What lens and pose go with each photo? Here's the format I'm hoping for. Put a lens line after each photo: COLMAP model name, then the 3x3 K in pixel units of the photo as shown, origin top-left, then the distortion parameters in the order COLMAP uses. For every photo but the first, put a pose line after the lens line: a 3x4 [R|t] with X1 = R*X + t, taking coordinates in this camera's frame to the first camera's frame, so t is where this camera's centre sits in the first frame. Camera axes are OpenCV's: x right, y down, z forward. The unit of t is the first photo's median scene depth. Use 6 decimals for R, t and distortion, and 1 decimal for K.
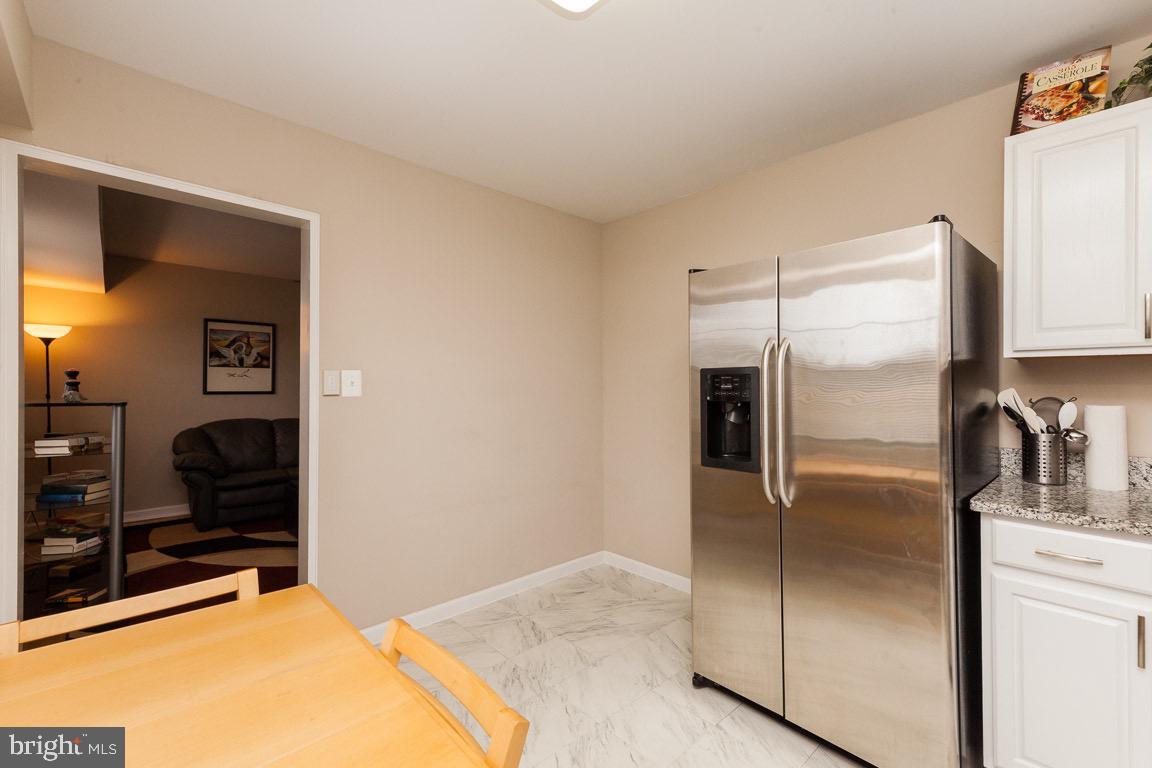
lens RADIAL K [[491.1, 0, 585.0], [0, 491.1, 381.5], [0, 0, 1]] dist [0.019092, -0.000392]
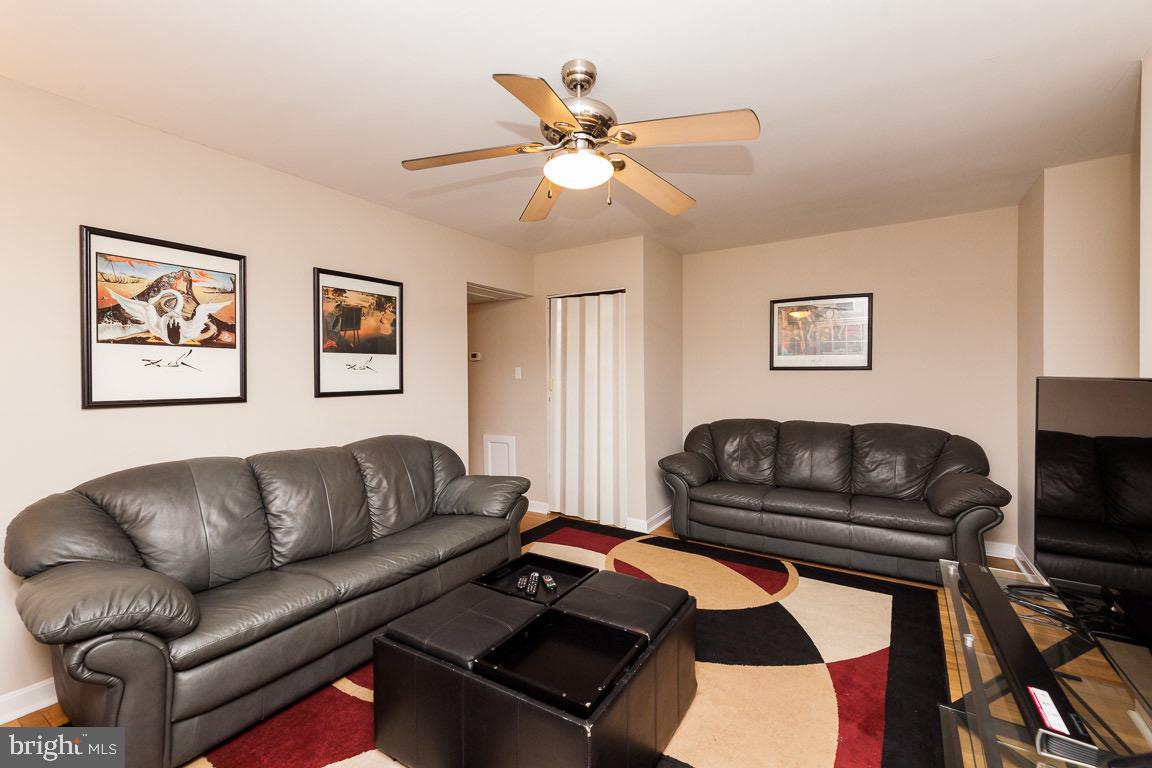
lens RADIAL K [[491.1, 0, 577.2], [0, 491.1, 381.4], [0, 0, 1]] dist [0.019092, -0.000392]
pose [[0.971694, -0.008863, 0.236078, -0.452269], [0.003732, 0.999747, 0.022173, -0.004844], [-0.236215, -0.020664, 0.971481, 0.482054]]
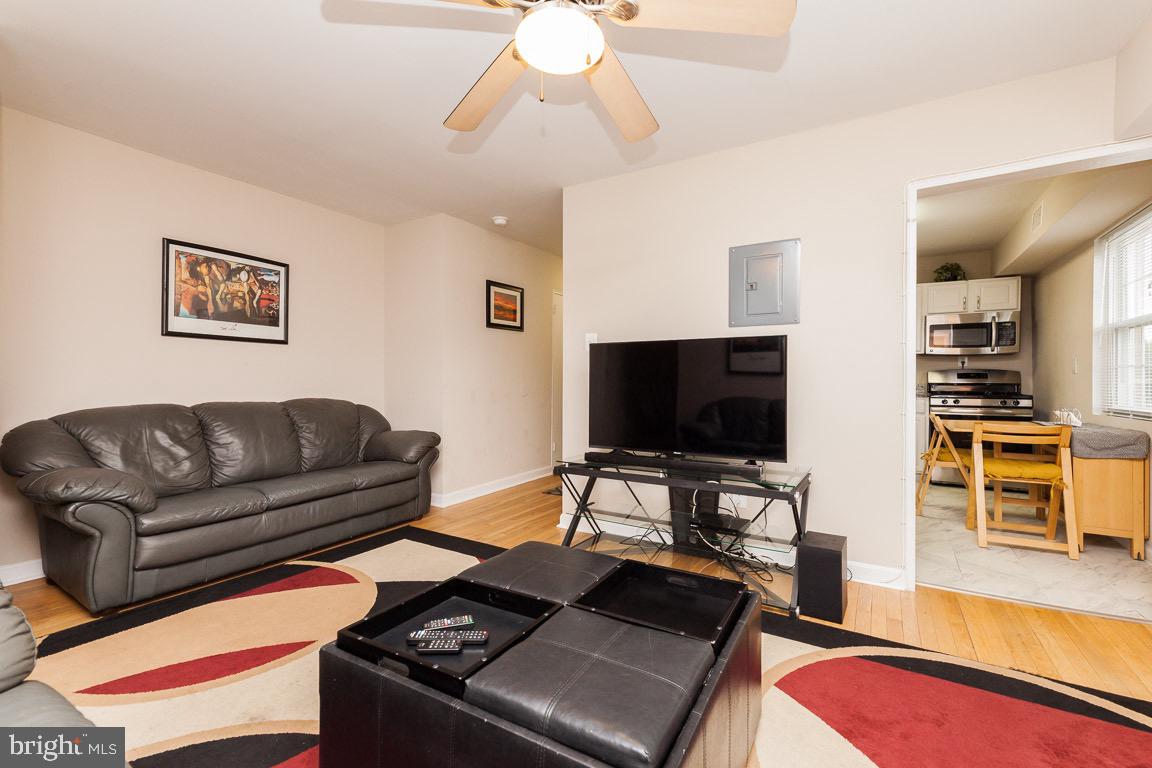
lens RADIAL K [[491.1, 0, 572.0], [0, 491.1, 383.8], [0, 0, 1]] dist [0.019092, -0.000392]
pose [[-0.250608, -0.008571, 0.968051, -0.646907], [-0.009968, 0.999931, 0.006272, 0.046873], [-0.968037, -0.008077, -0.250676, 0.900121]]
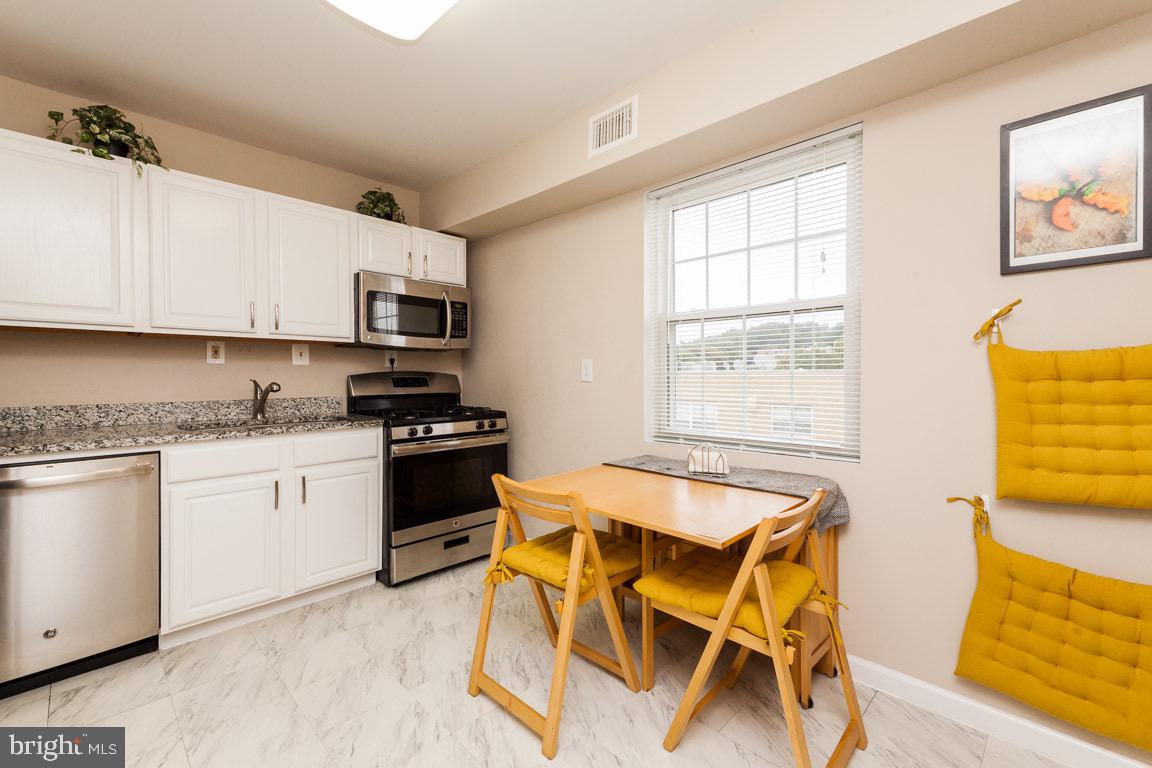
lens RADIAL K [[491.1, 0, 574.1], [0, 491.1, 383.2], [0, 0, 1]] dist [0.019092, -0.000392]
pose [[-0.999039, 0.003386, -0.043708, -0.056292], [0.002891, 0.999931, 0.011382, 0.023303], [0.043743, 0.011245, -0.998980, 0.496536]]
